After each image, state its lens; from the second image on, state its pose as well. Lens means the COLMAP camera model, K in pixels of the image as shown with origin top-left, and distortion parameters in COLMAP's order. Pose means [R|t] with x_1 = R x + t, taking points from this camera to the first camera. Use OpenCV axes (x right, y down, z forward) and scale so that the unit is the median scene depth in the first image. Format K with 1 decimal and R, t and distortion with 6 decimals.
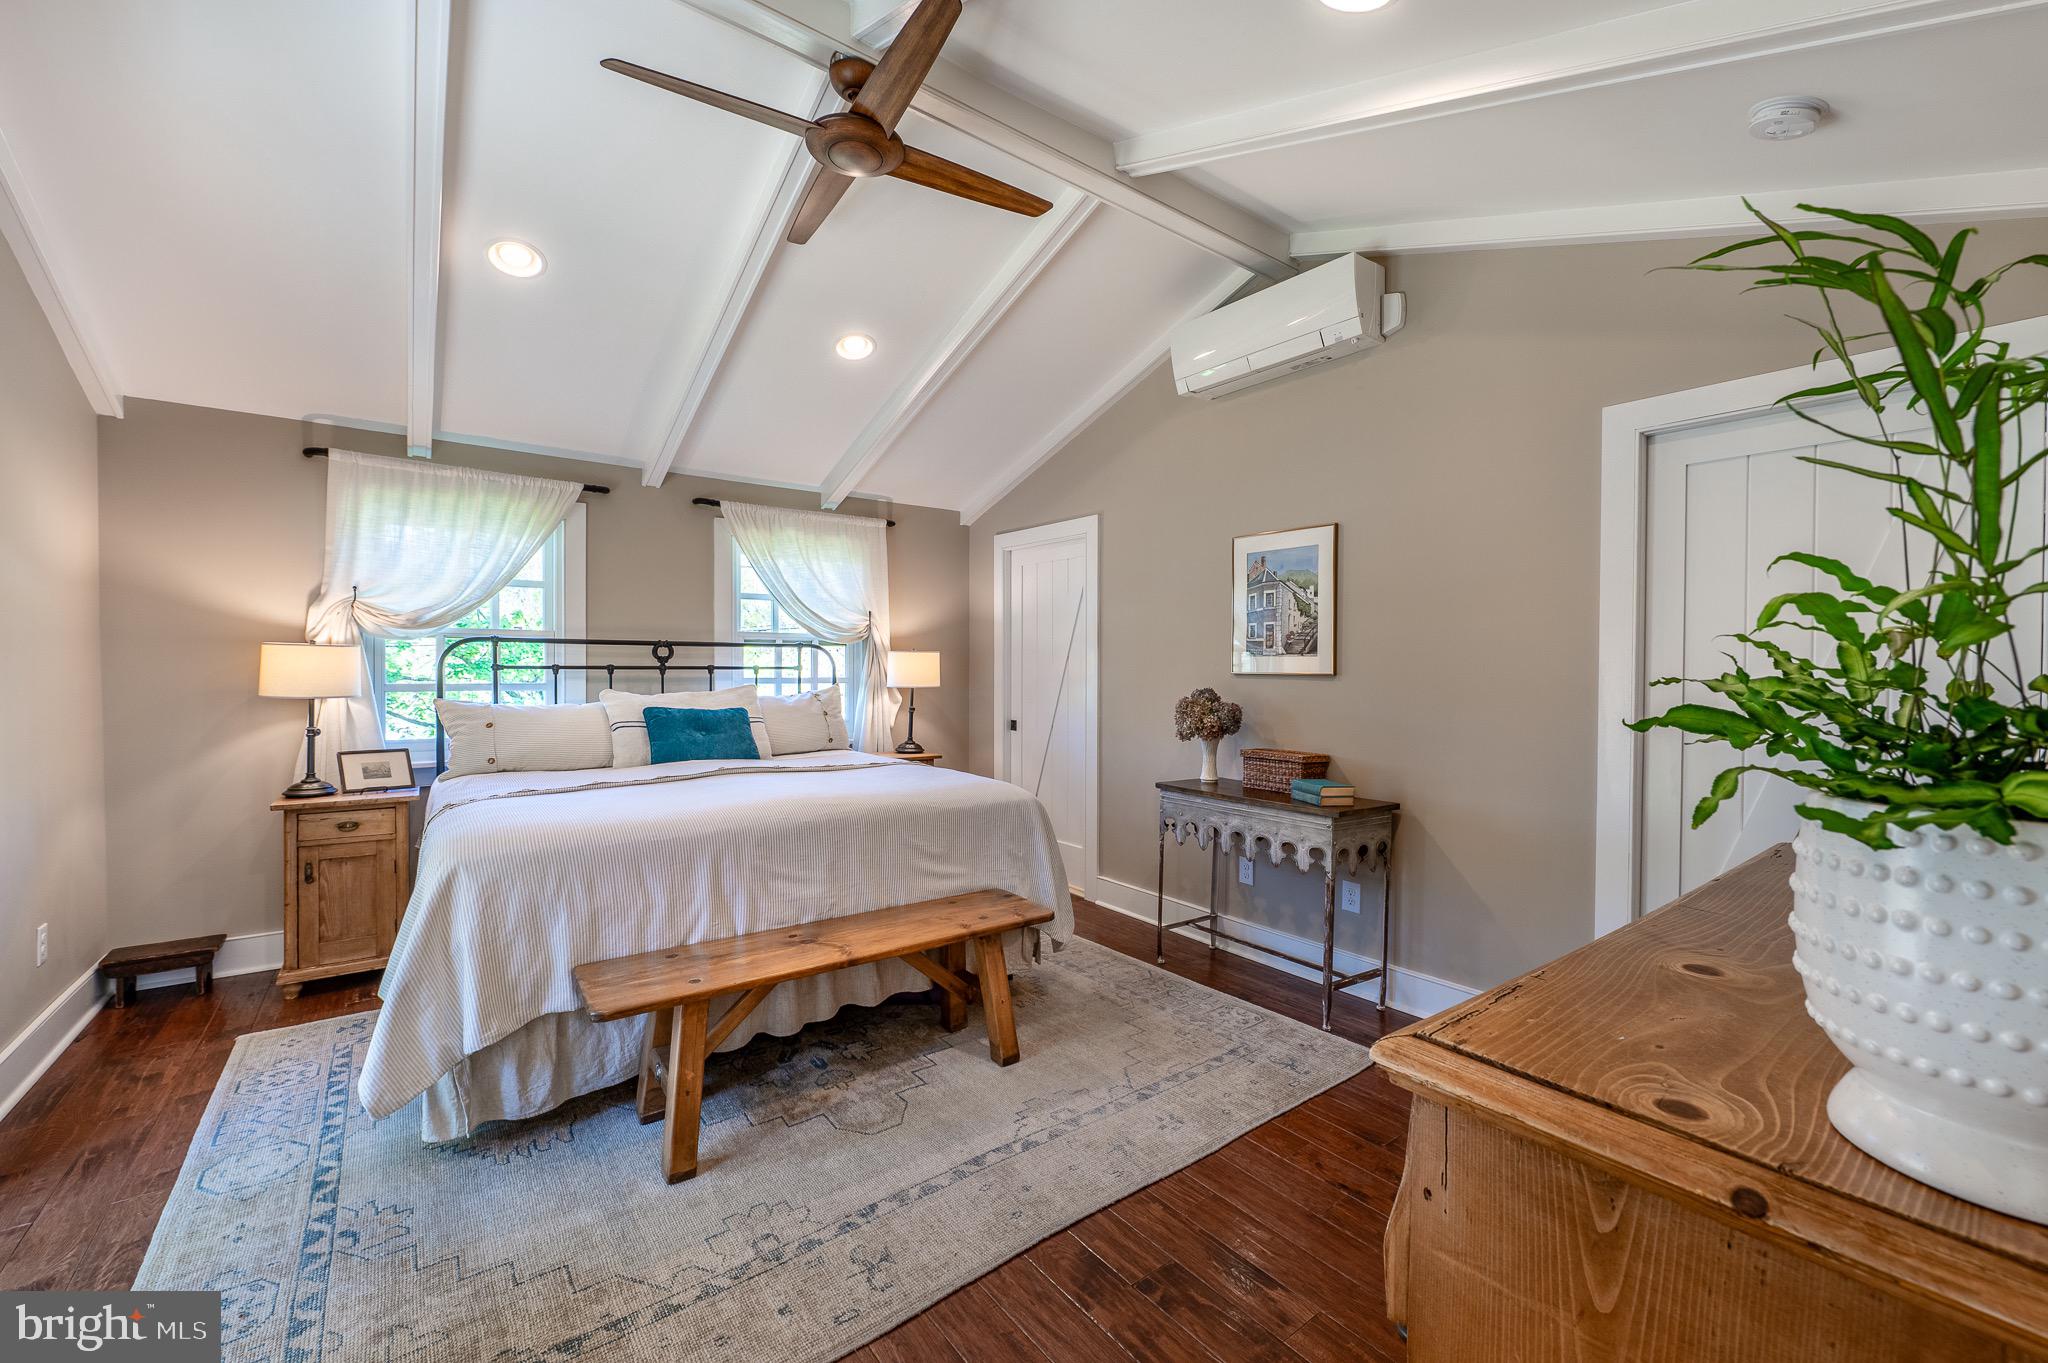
lens RADIAL K [[827.3, 0, 1022.6], [0, 827.3, 675.5], [0, 0, 1]] dist [-0.000582, -0.000414]
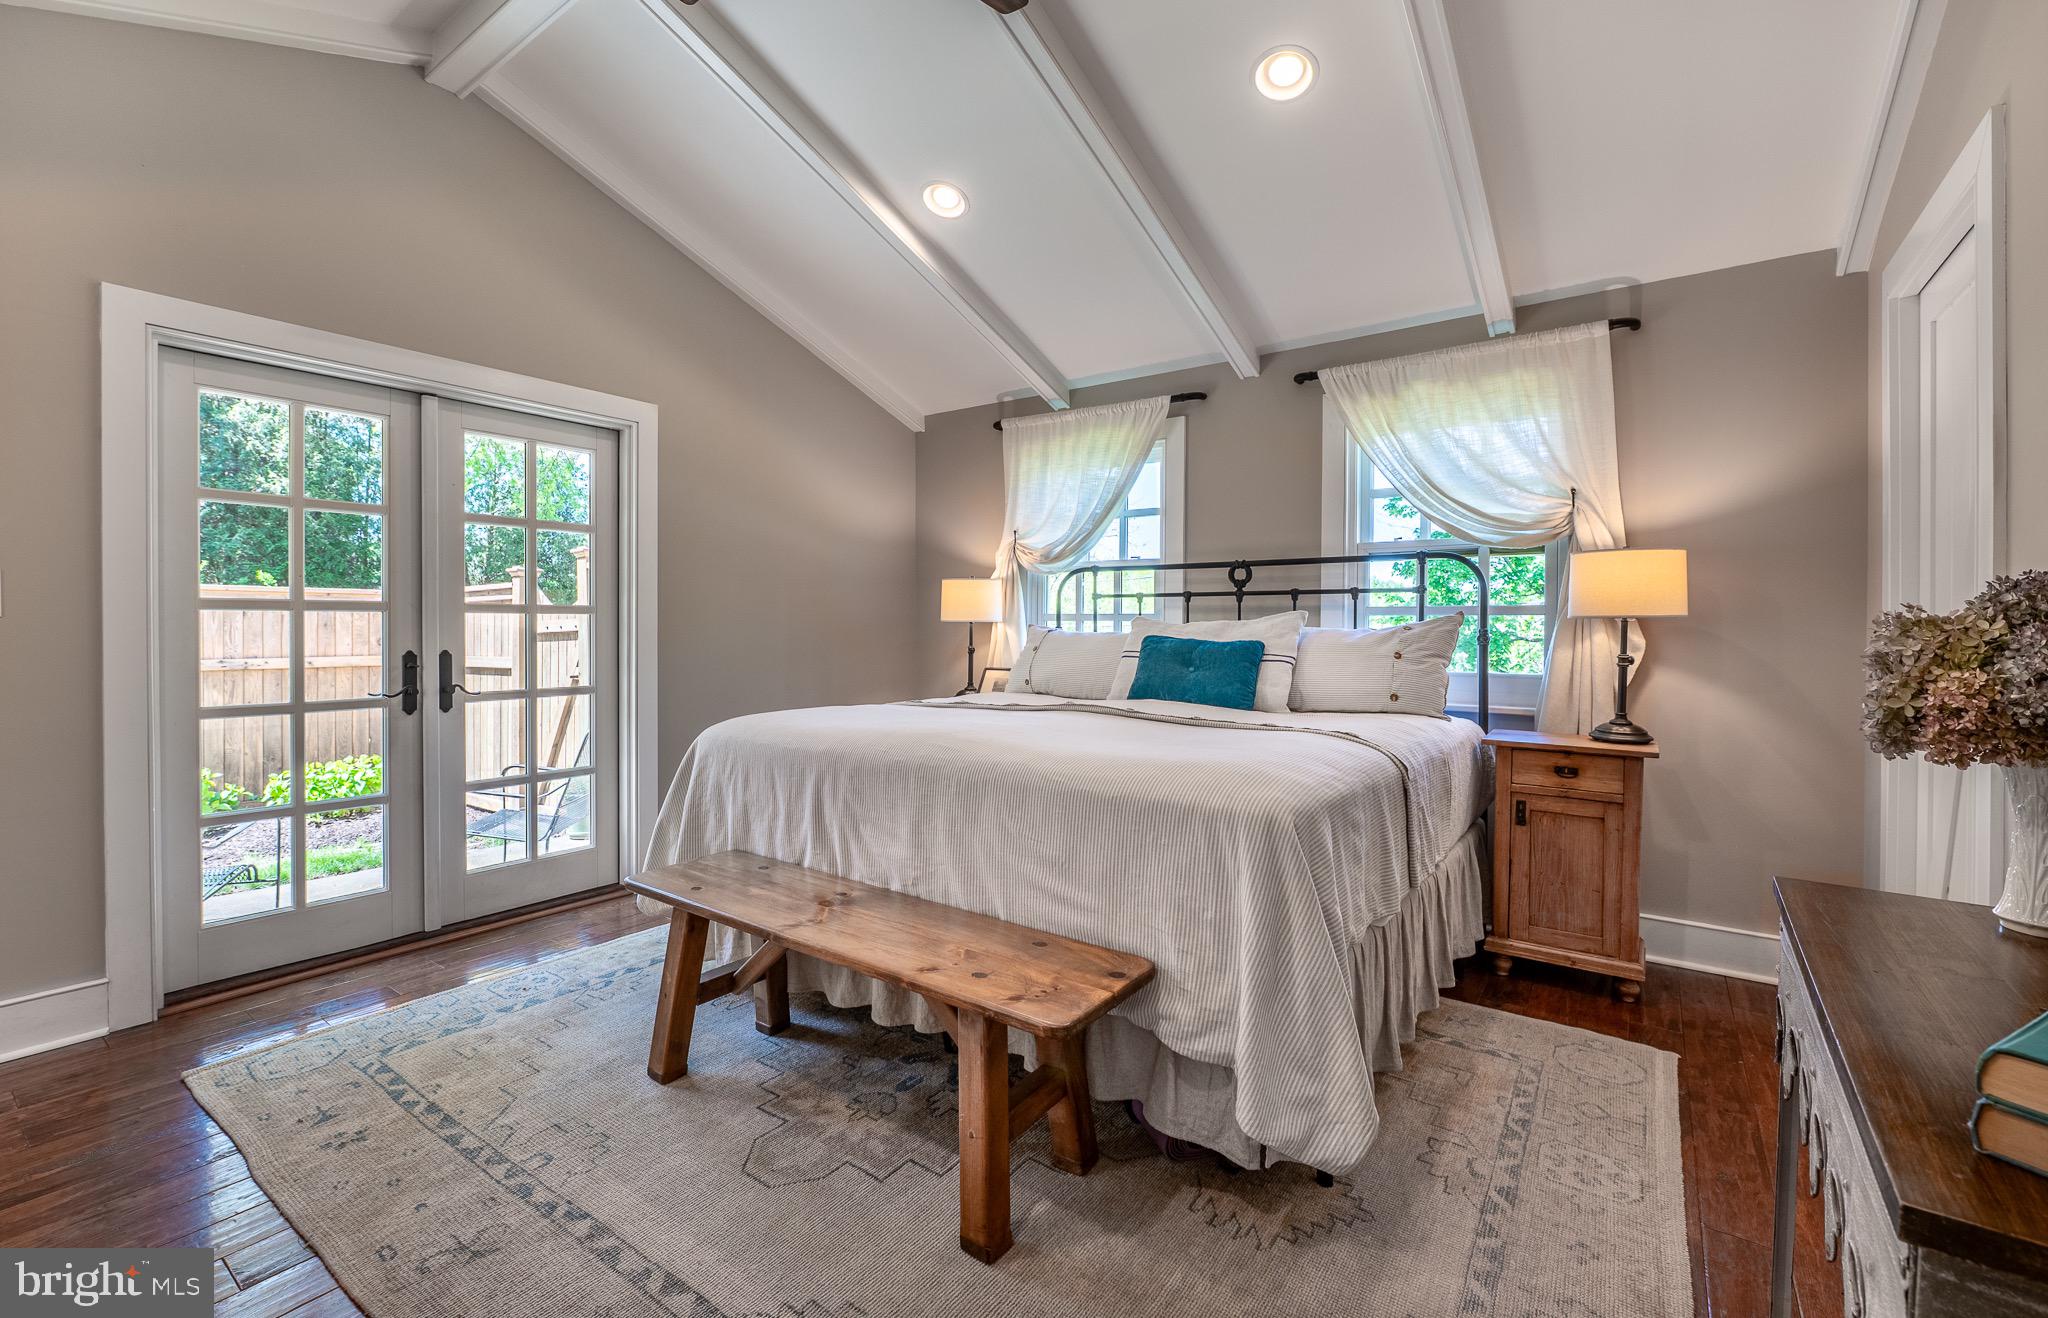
lens RADIAL K [[867.3, 0, 931.3], [0, 867.3, 623.6], [0, 0, 1]] dist [-0.003429, -0.000247]
pose [[0.275859, -0.001187, -0.961197, 0.356327], [-0.015149, 0.999870, -0.005583, 0.034625], [0.961079, 0.016102, 0.275805, 0.539118]]
